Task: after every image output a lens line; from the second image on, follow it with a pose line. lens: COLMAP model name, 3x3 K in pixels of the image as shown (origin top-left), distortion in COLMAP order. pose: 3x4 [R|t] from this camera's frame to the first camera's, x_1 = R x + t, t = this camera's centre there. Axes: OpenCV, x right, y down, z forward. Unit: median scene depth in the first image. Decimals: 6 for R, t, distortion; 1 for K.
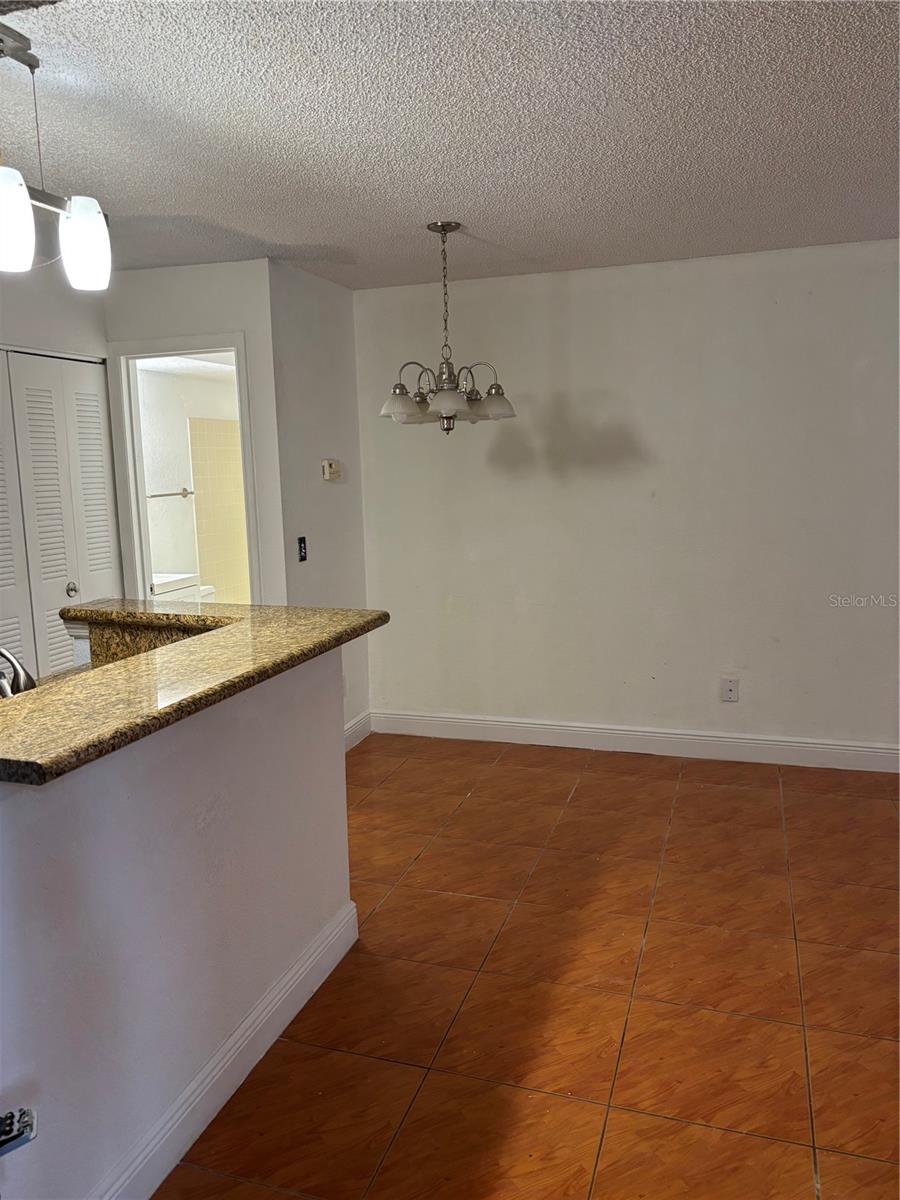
lens RADIAL K [[904.1, 0, 448.8], [0, 904.1, 604.0], [0, 0, 1]] dist [0.009112, -0.000218]
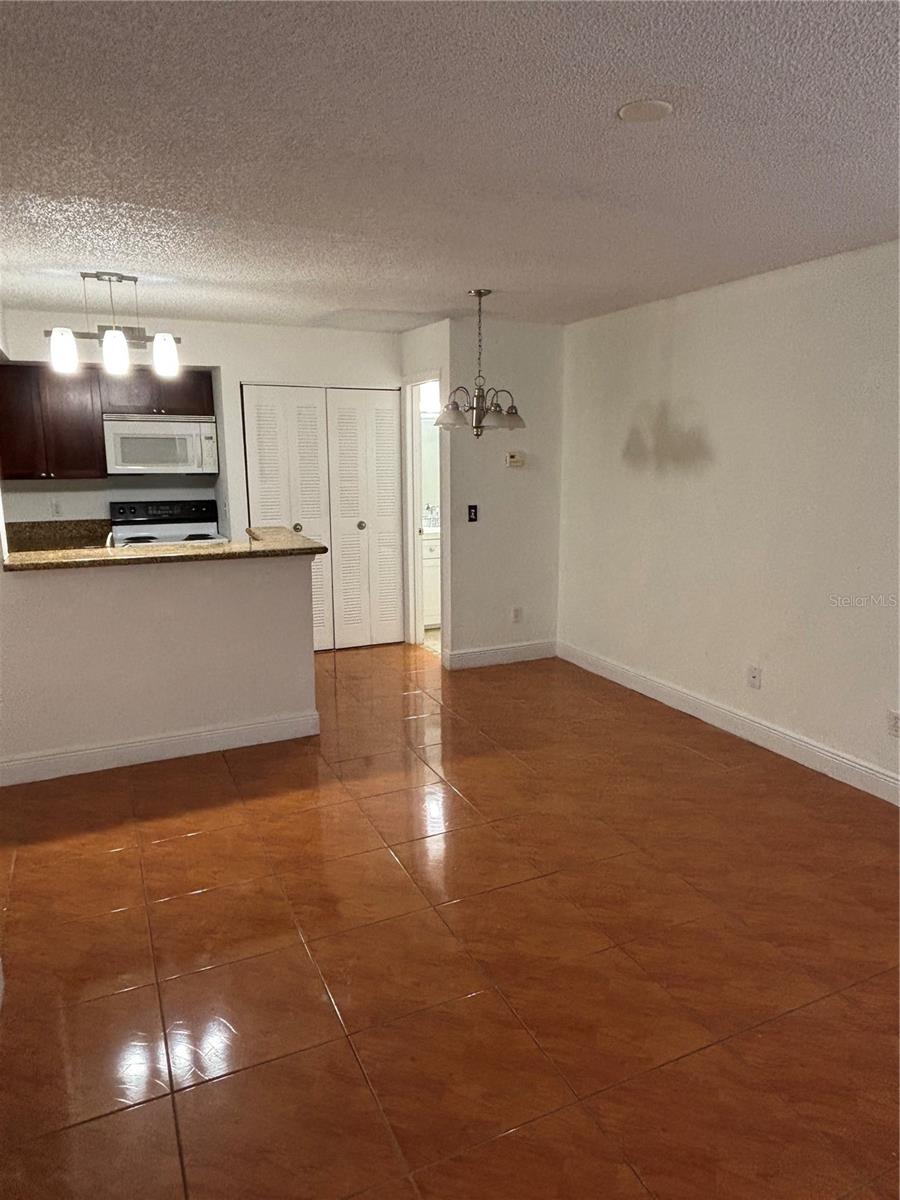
lens RADIAL K [[780.3, 0, 453.1], [0, 780.3, 599.5], [0, 0, 1]] dist [0.009921, 0.000676]
pose [[0.681897, 0.160214, -0.713686, 0.733807], [-0.126687, 0.986839, 0.100490, -0.045002], [0.720394, 0.021891, 0.693220, 0.096309]]
